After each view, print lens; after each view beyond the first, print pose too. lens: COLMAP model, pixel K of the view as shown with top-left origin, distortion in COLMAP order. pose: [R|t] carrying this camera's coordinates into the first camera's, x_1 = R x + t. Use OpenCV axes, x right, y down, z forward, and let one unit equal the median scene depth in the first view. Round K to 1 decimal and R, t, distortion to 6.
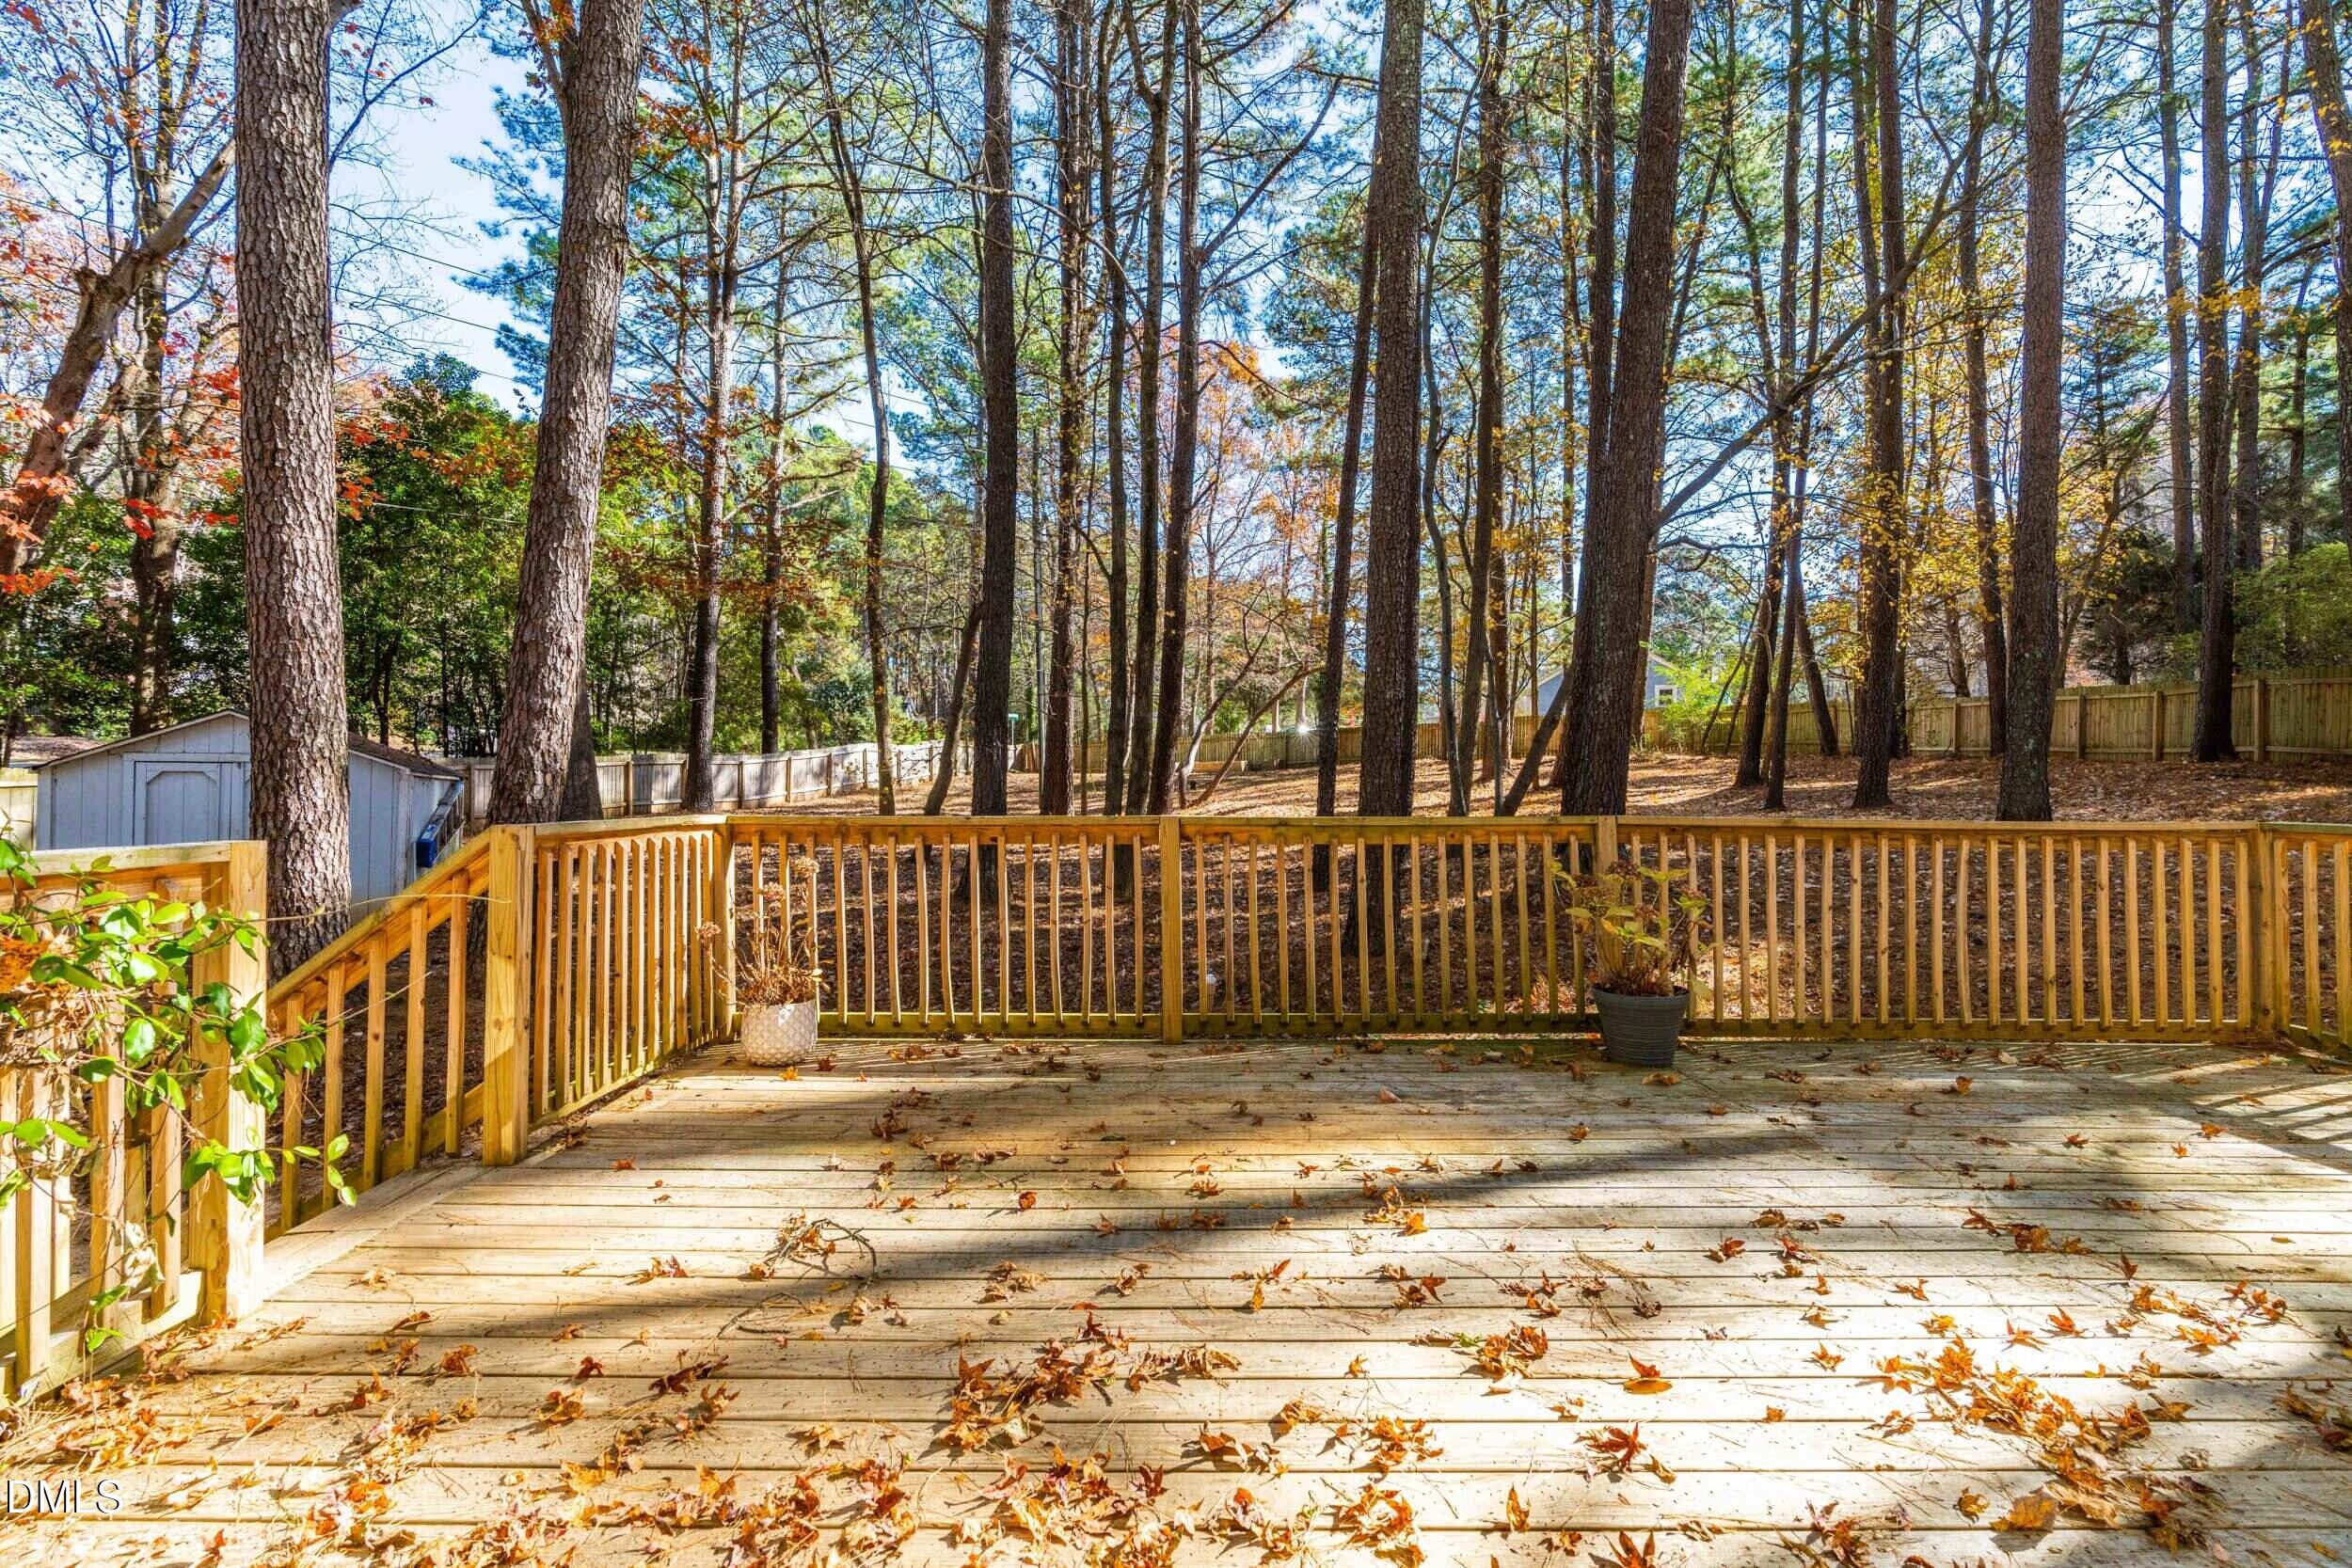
lens RADIAL K [[1060.9, 0, 1169.0], [0, 1060.9, 783.6], [0, 0, 1]] dist [-0.003942, 0.002915]
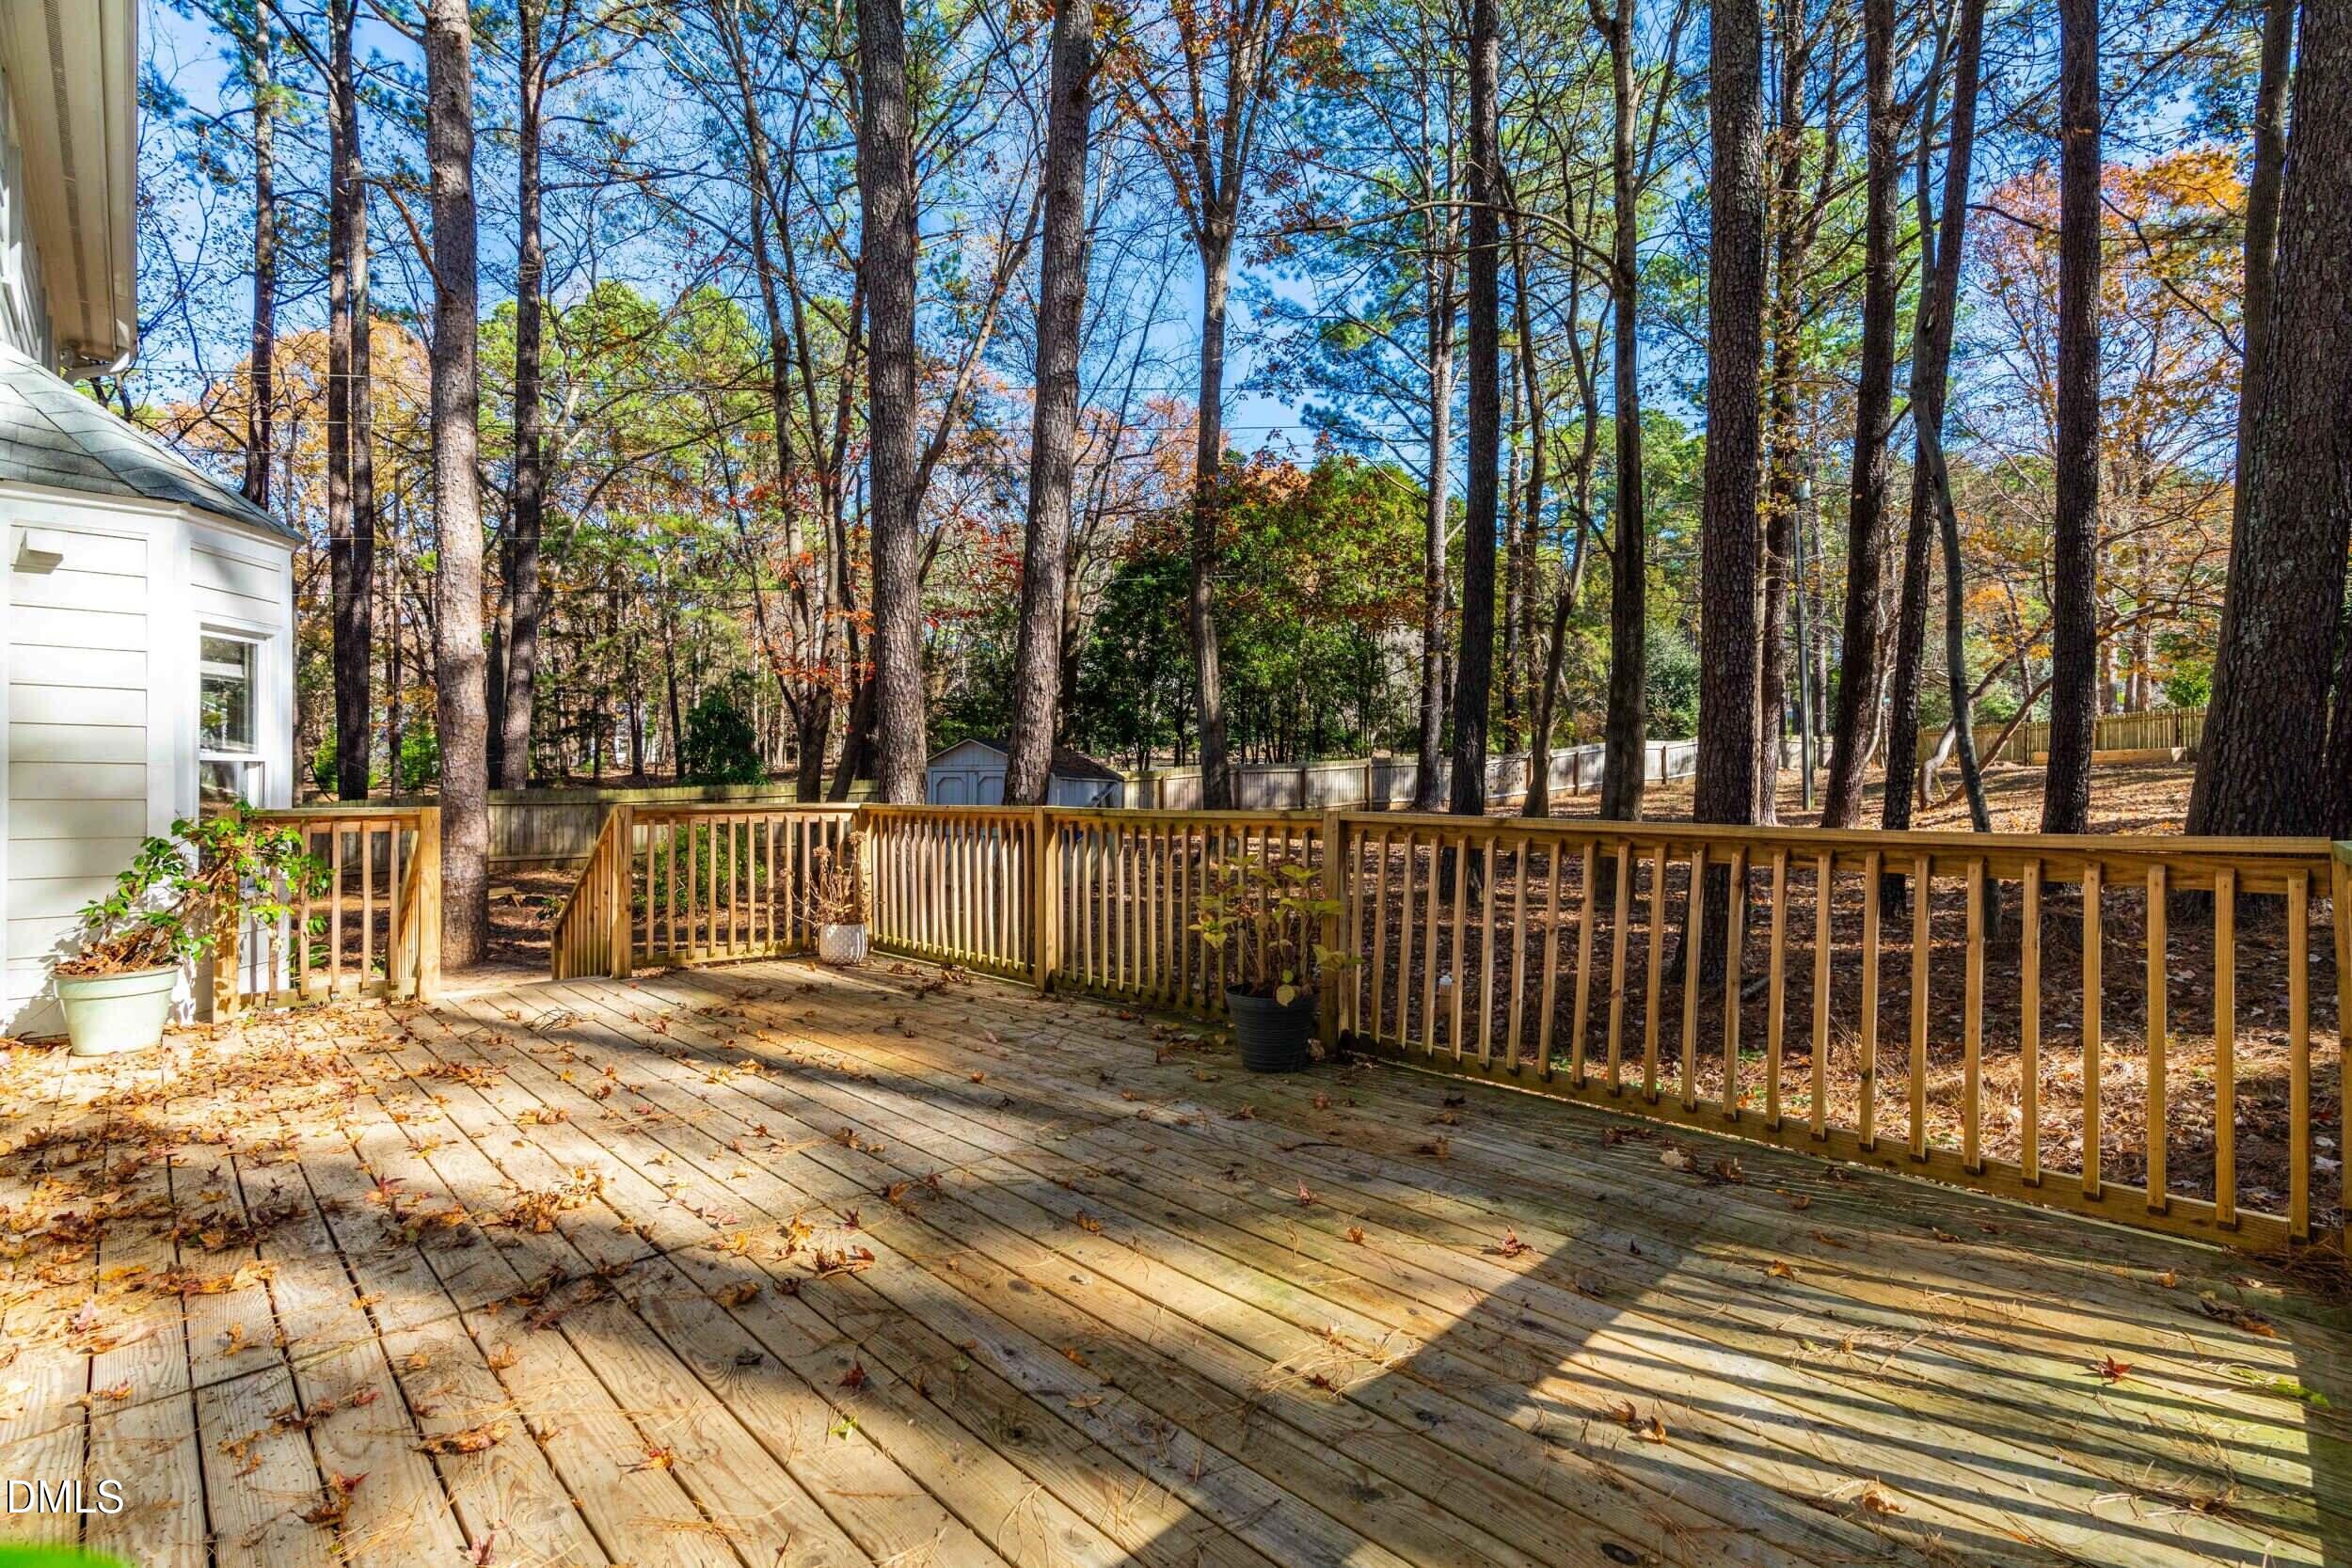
lens RADIAL K [[1060.9, 0, 1163.8], [0, 1060.9, 791.6], [0, 0, 1]] dist [-0.003942, 0.002915]
pose [[0.705332, 0.000134, -0.708877, 0.205706], [0.005349, 0.999971, 0.005511, 0.001360], [0.708857, -0.007679, 0.705310, 0.048333]]
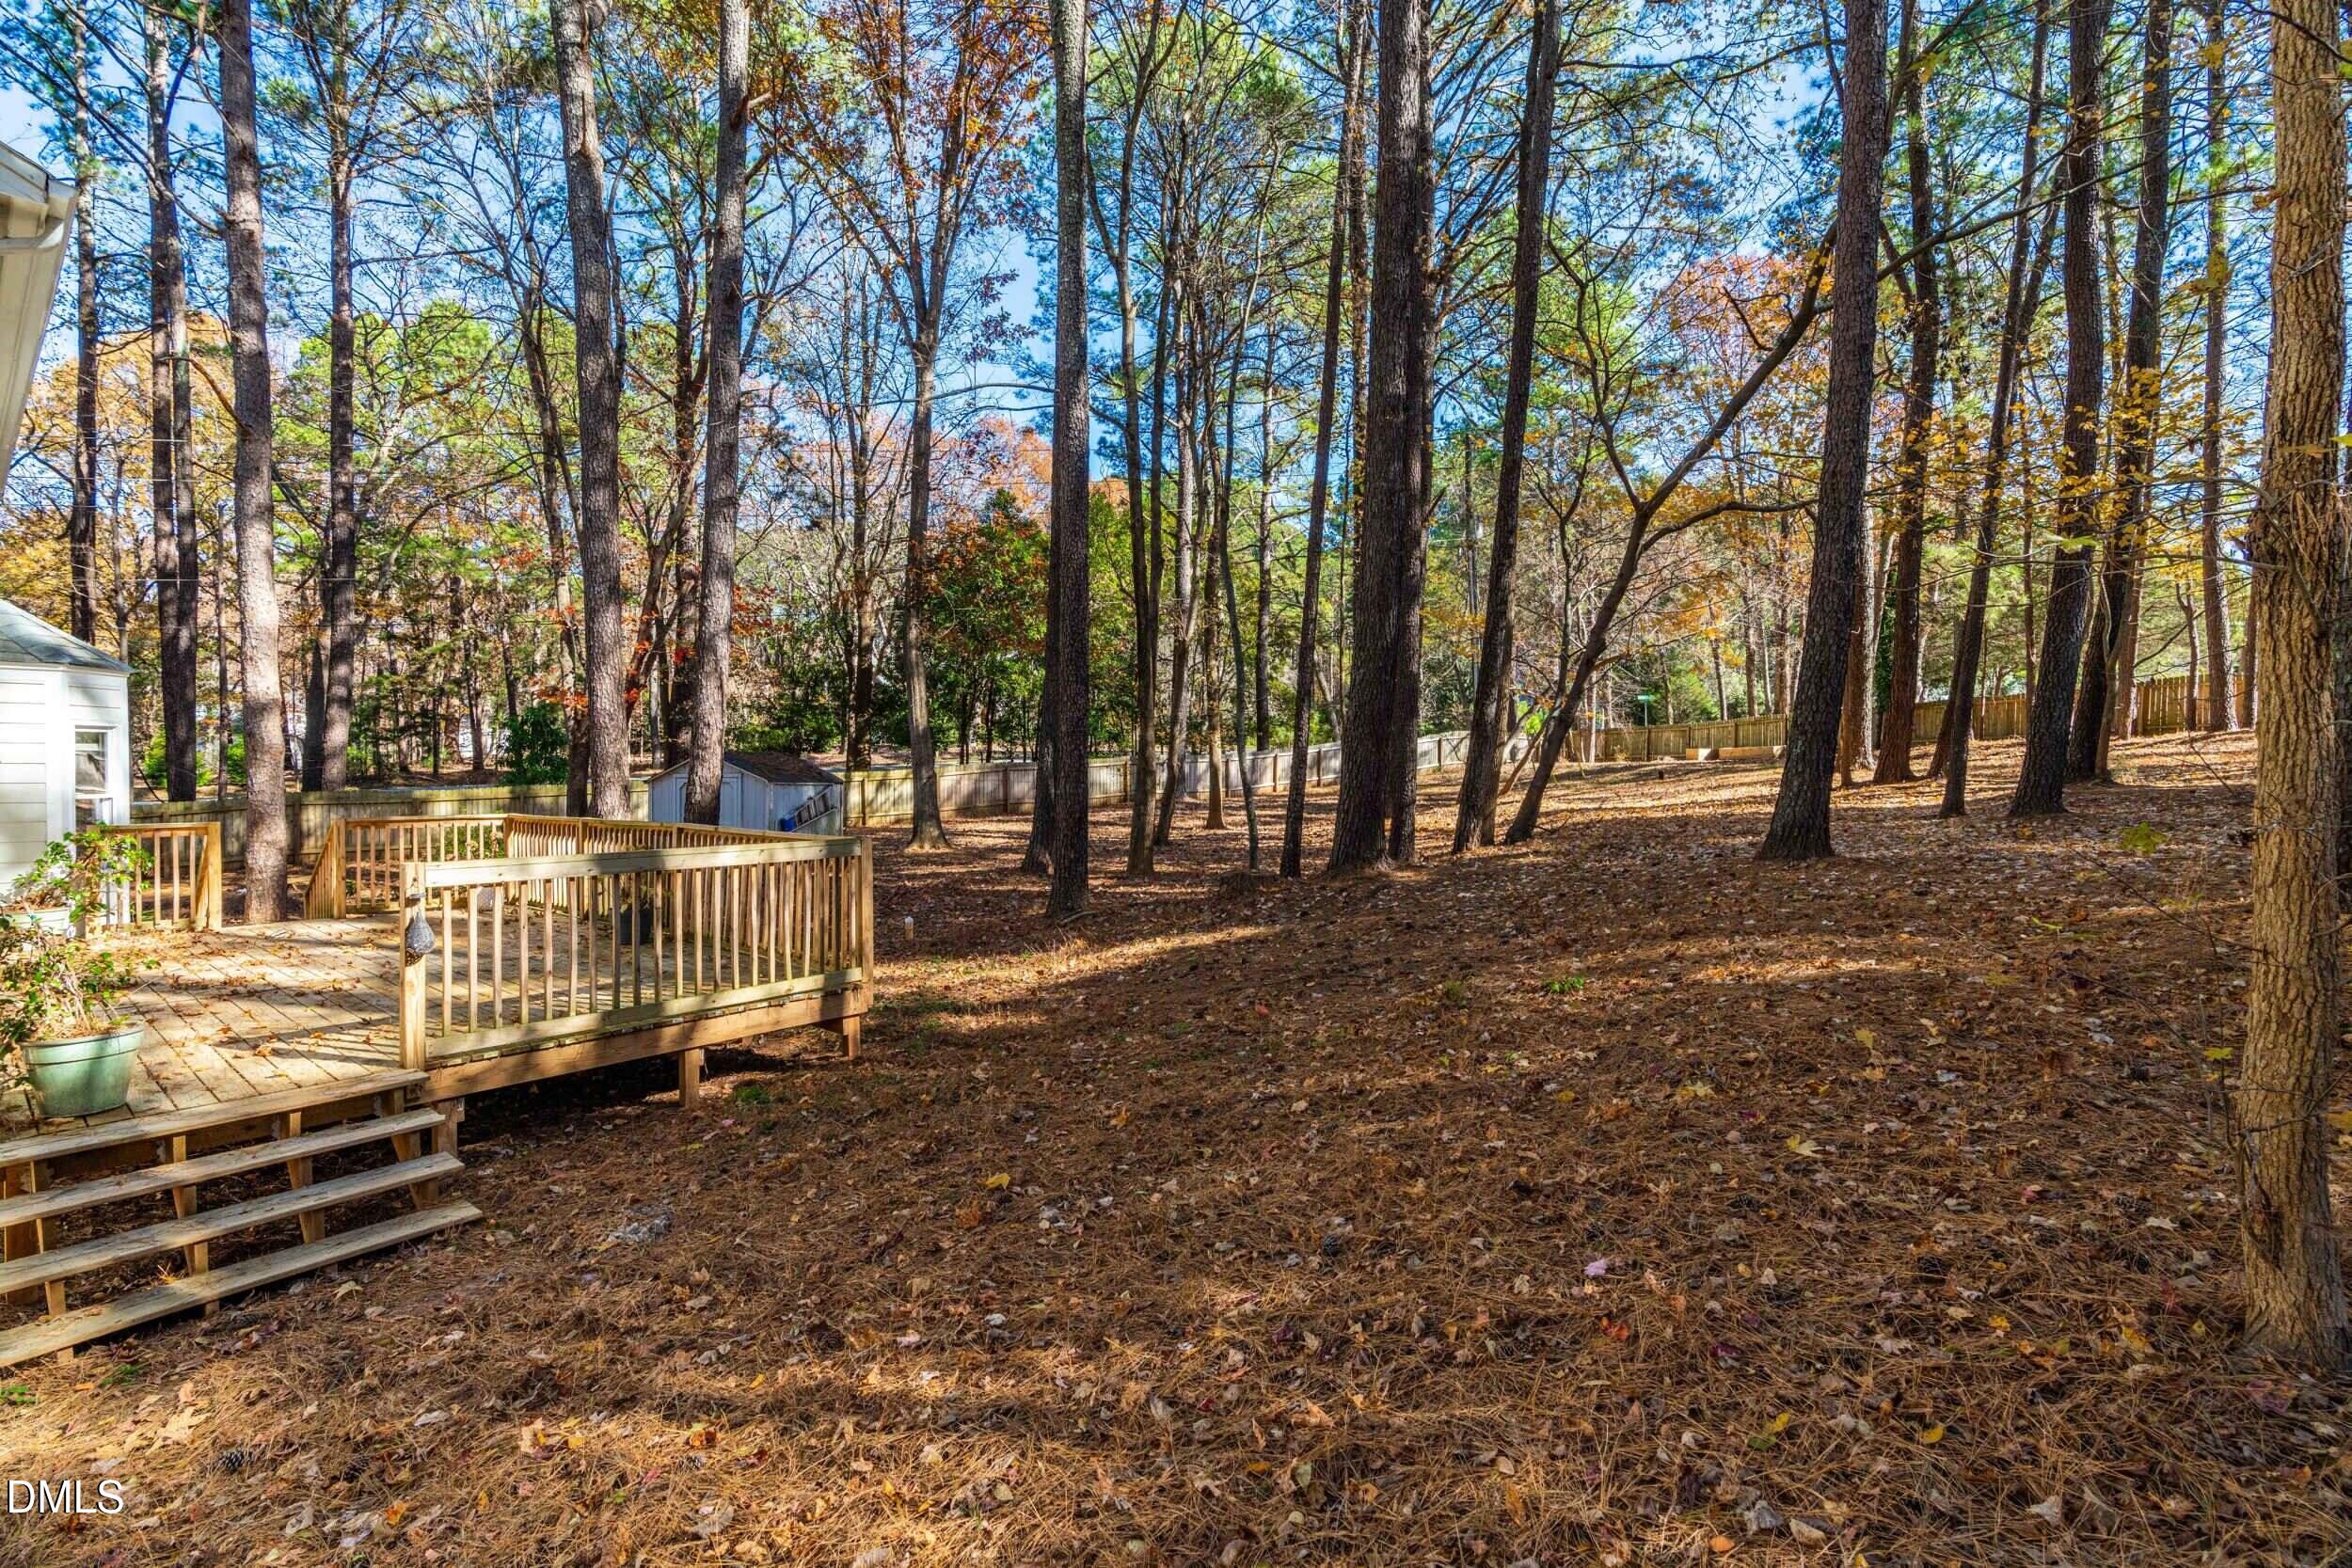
lens RADIAL K [[1060.9, 0, 1171.7], [0, 1060.9, 788.6], [0, 0, 1]] dist [-0.003942, 0.002915]
pose [[0.768451, 0.003771, -0.639898, 0.545951], [0.010032, 0.999789, 0.017940, -0.014569], [0.639830, -0.020206, 0.768251, 0.012608]]
